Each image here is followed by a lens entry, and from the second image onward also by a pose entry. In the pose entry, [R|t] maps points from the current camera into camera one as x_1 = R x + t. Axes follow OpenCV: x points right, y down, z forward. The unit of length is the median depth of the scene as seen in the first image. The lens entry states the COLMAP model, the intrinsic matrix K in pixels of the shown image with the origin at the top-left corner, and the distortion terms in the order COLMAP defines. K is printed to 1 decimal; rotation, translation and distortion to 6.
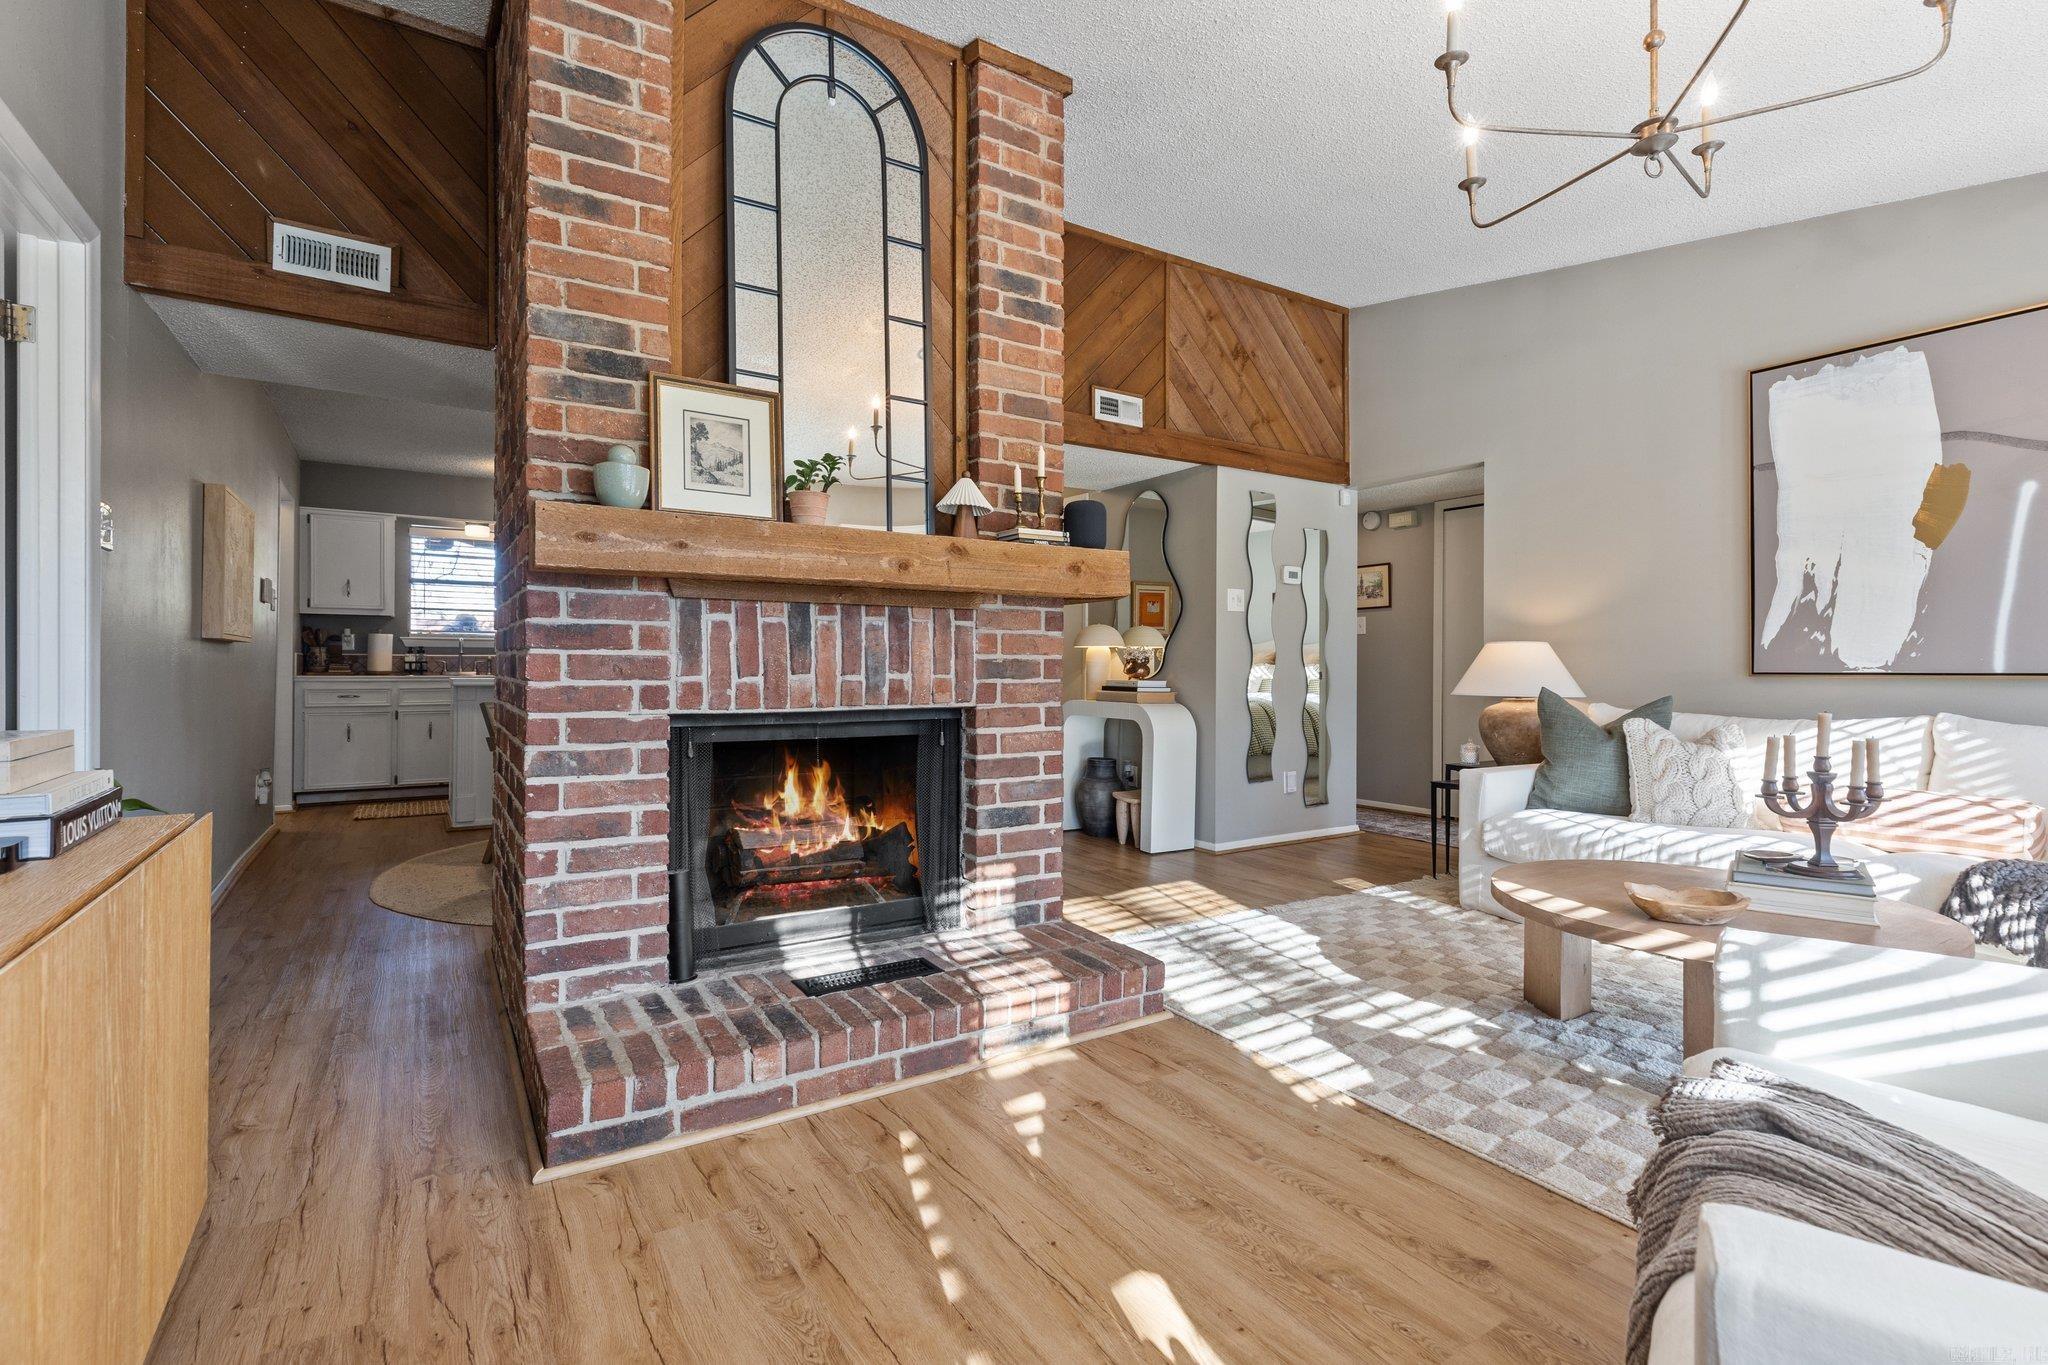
lens RADIAL K [[928.6, 0, 998.6], [0, 928.6, 659.9], [0, 0, 1]] dist [0.005685, -0.001725]
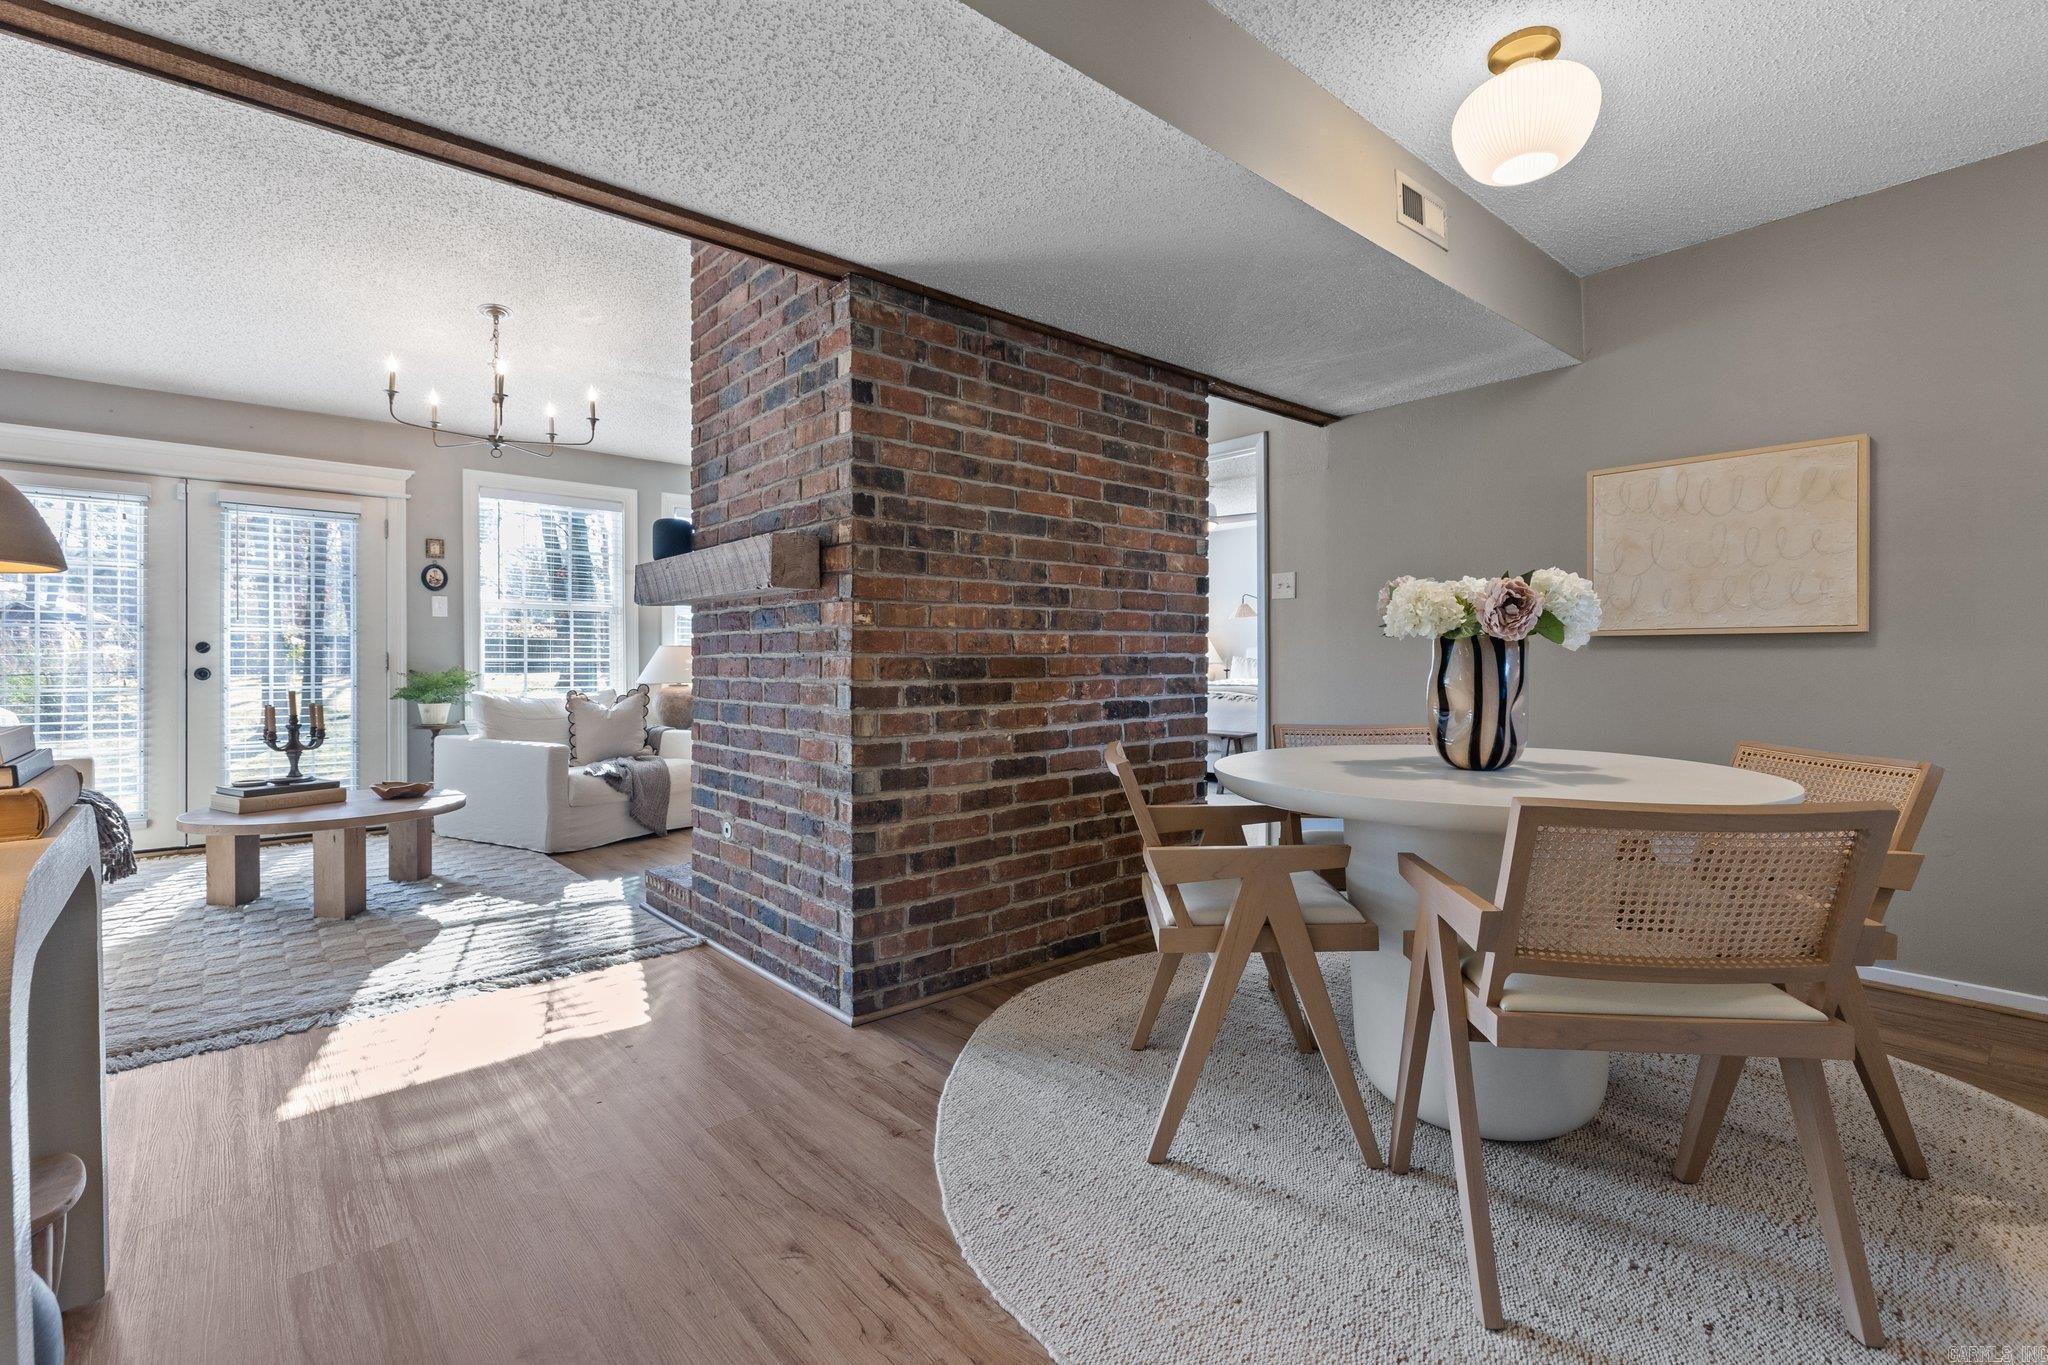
lens RADIAL K [[928.6, 0, 1013.3], [0, 928.6, 672.4], [0, 0, 1]] dist [0.005685, -0.001725]
pose [[-0.985549, 0.005337, -0.169306, -0.115385], [0.004001, 0.999958, 0.008232, 0.010021], [0.169343, 0.007436, -0.985529, 2.152565]]
